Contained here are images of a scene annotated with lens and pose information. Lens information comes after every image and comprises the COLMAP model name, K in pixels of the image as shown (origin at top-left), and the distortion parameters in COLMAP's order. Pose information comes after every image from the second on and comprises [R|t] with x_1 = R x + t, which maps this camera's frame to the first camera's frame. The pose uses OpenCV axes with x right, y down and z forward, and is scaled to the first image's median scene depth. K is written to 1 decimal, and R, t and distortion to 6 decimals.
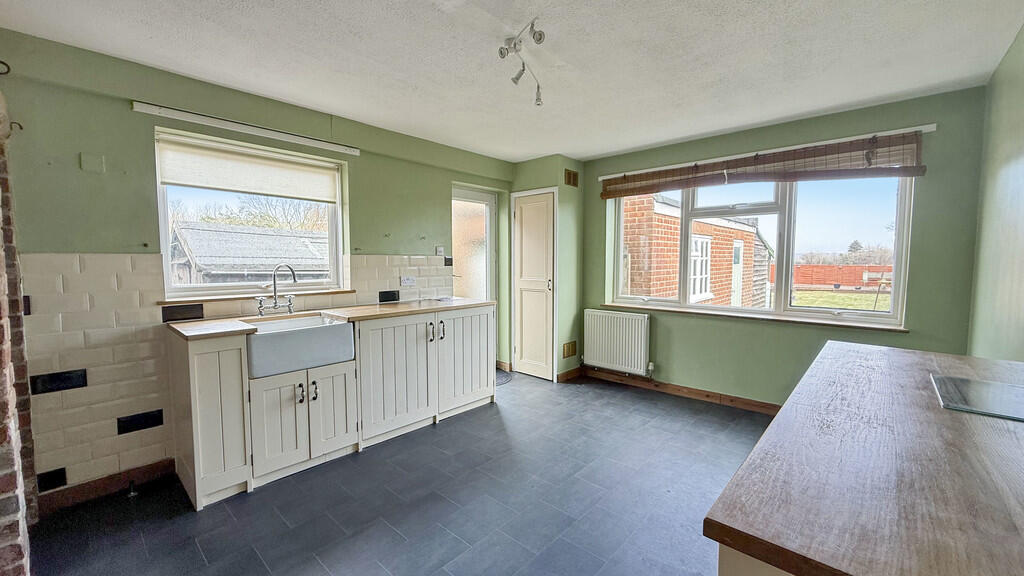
lens RADIAL K [[406.6, 0, 512.0], [0, 406.6, 288.0], [0, 0, 1]] dist [-0.001448, -0.000049]
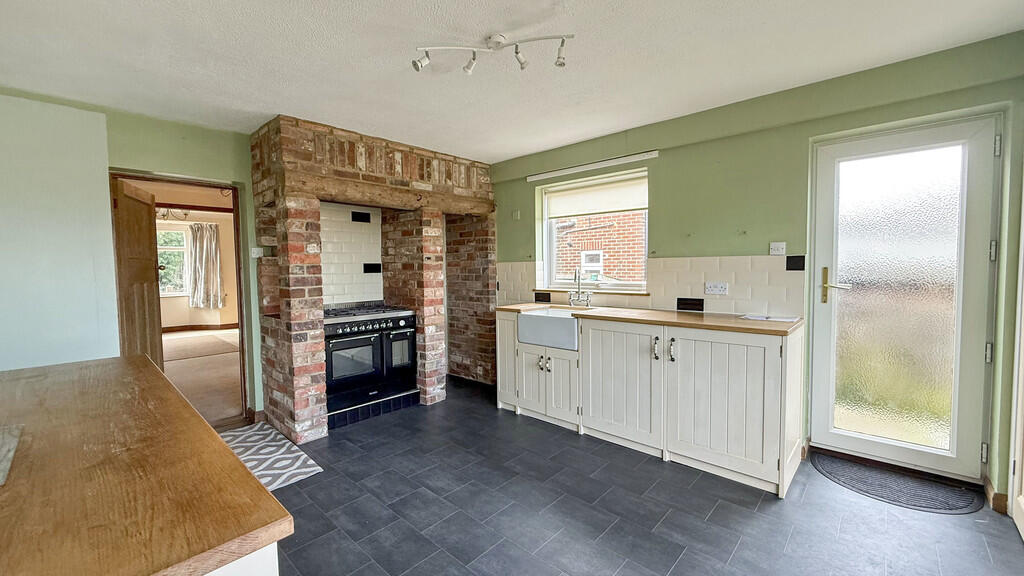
lens RADIAL K [[406.6, 0, 512.0], [0, 406.6, 288.0], [0, 0, 1]] dist [-0.001448, -0.000049]
pose [[-0.001953, 0.054349, -0.998520, 0.729619], [-0.055042, 0.997002, 0.054374, -0.052290], [0.998482, 0.055066, 0.001044, 0.785313]]
